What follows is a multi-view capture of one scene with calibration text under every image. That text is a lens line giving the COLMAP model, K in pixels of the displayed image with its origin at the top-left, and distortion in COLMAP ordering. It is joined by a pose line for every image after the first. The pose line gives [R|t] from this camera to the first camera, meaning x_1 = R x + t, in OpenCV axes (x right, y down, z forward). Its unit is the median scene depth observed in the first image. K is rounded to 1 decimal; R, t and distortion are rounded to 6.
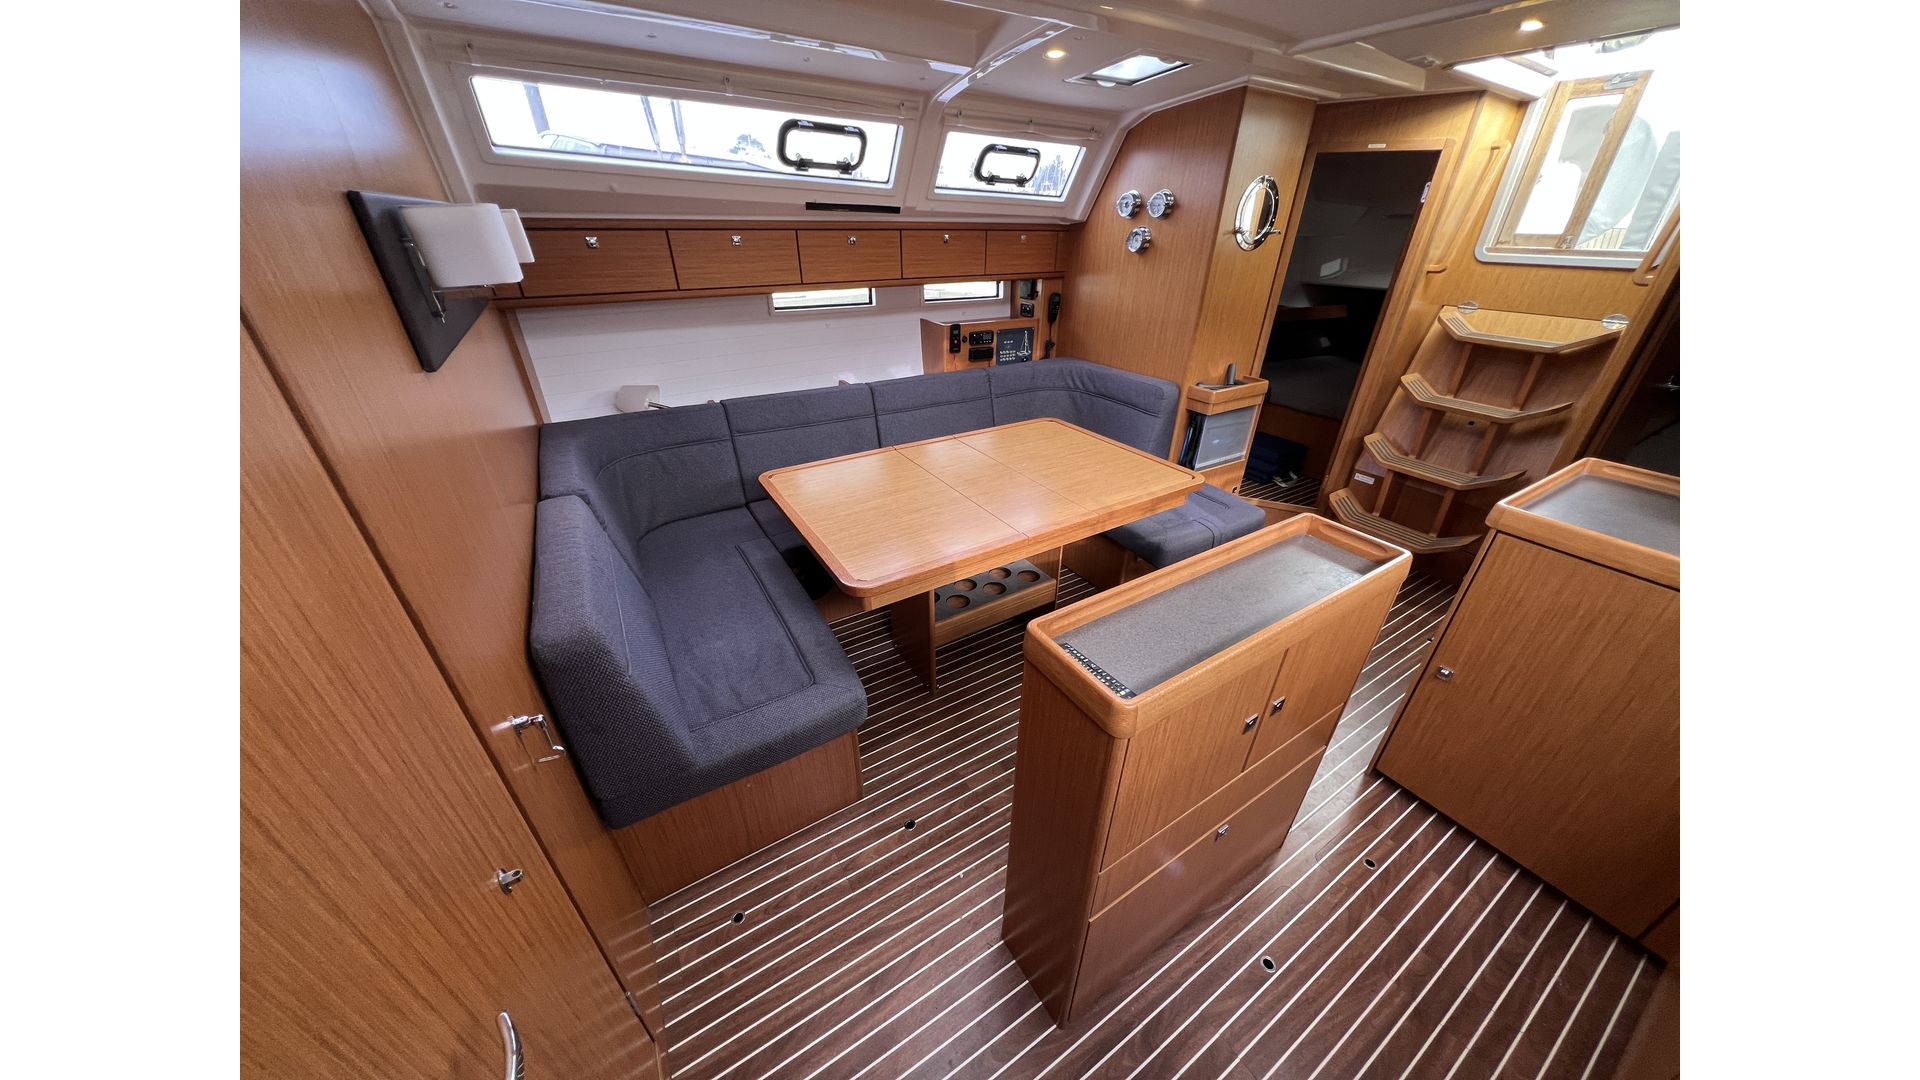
lens RADIAL K [[572.2, 0, 957.3], [0, 572.2, 540.9], [0, 0, 1]] dist [-0.000822, -0.000045]
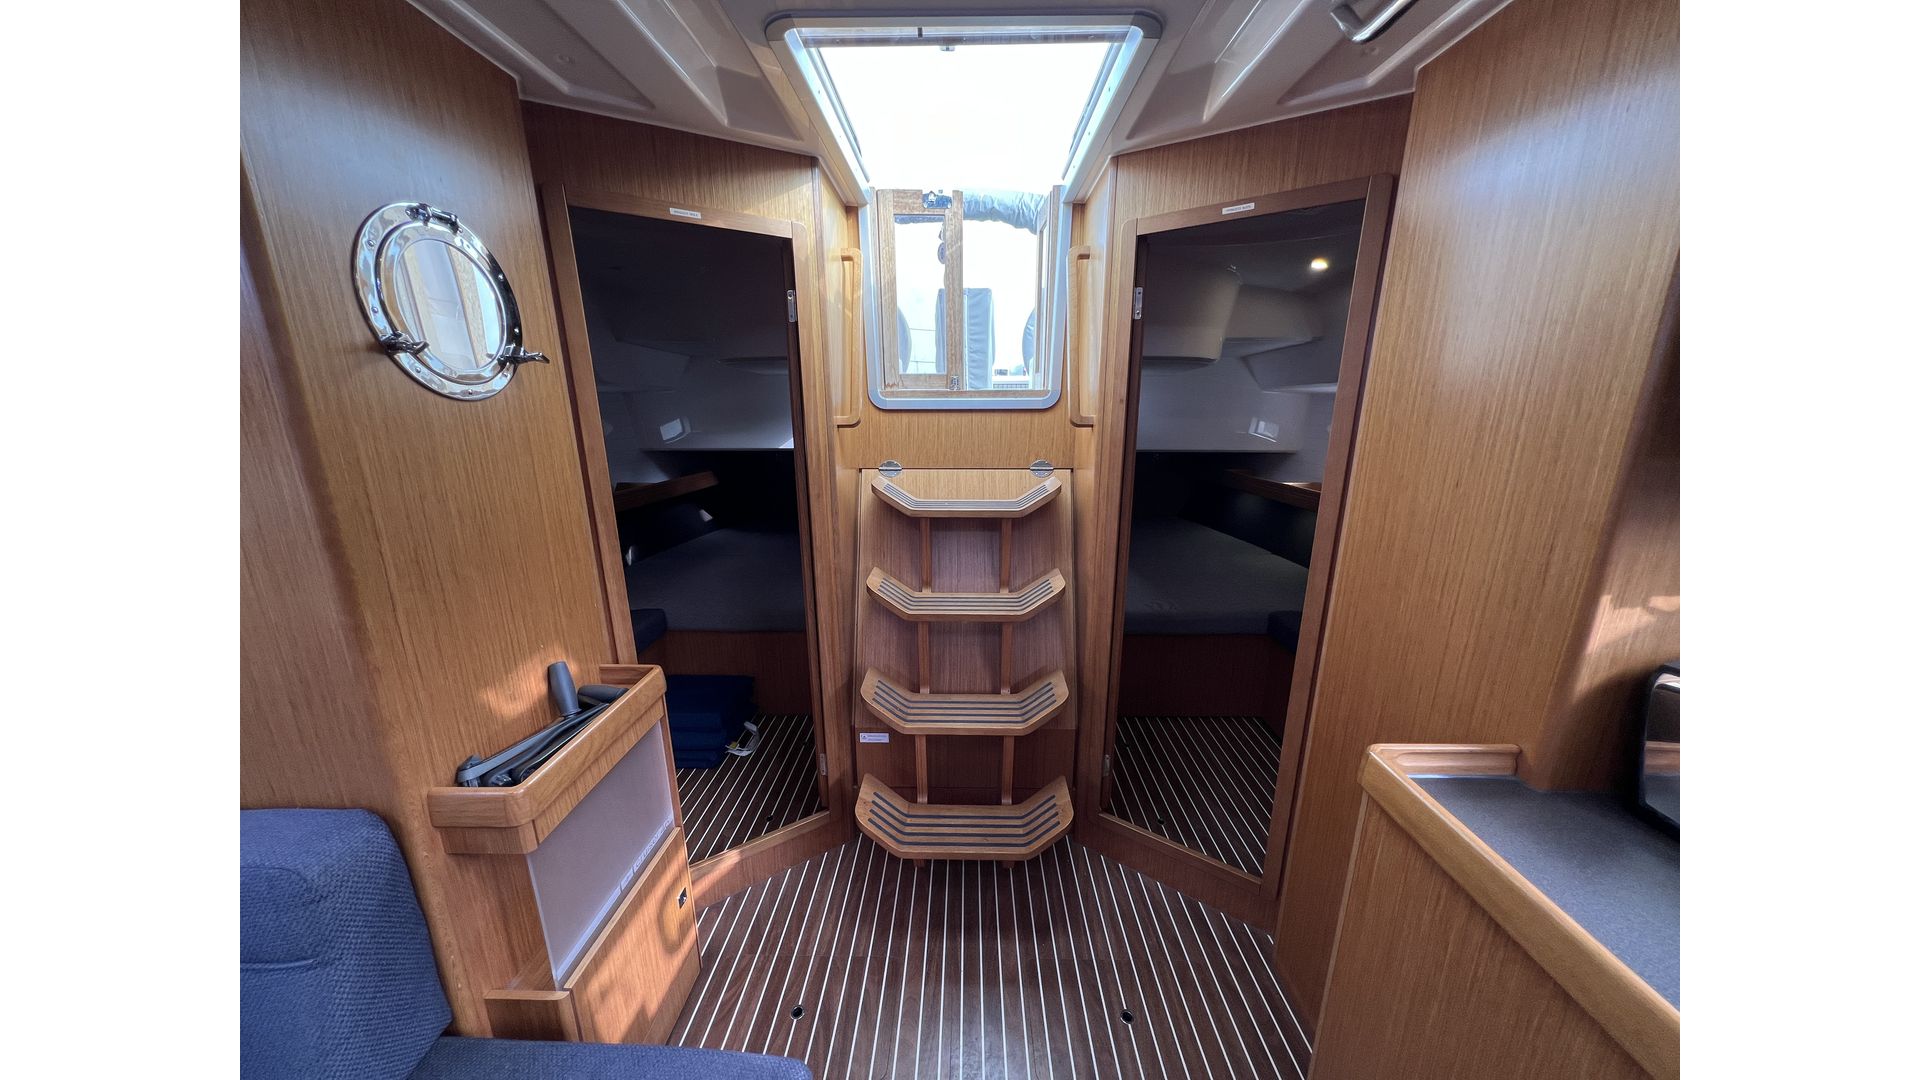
lens RADIAL K [[572.2, 0, 957.3], [0, 572.2, 540.9], [0, 0, 1]] dist [-0.000822, -0.000045]
pose [[0.539440, -0.216608, 0.813686, 0.351179], [0.415842, 0.908810, -0.033755, -0.276578], [-0.732175, 0.356574, 0.580323, 0.576574]]
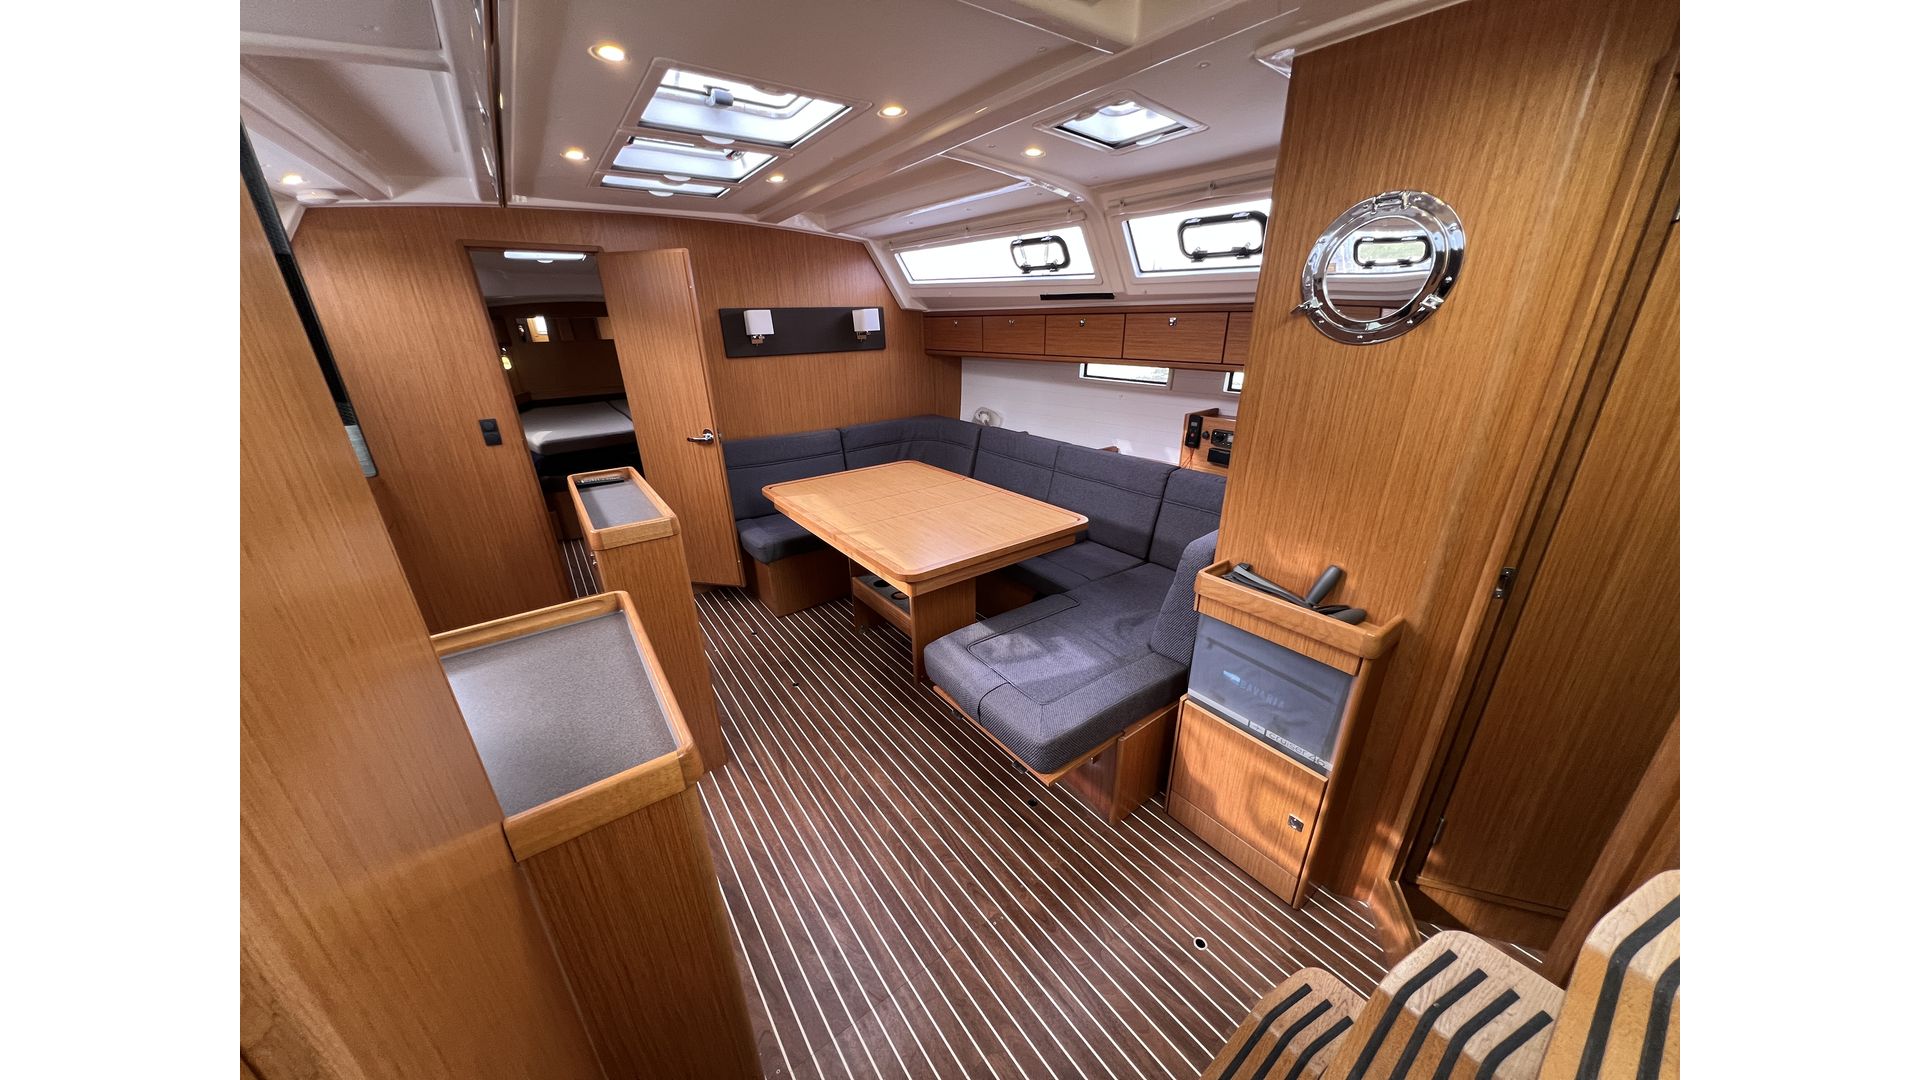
lens RADIAL K [[572.2, 0, 957.3], [0, 572.2, 540.9], [0, 0, 1]] dist [-0.000822, -0.000045]
pose [[0.079861, 0.355212, -0.931368, 0.959419], [-0.469851, 0.837459, 0.279109, -0.334536], [0.879126, 0.415314, 0.233777, 0.641493]]
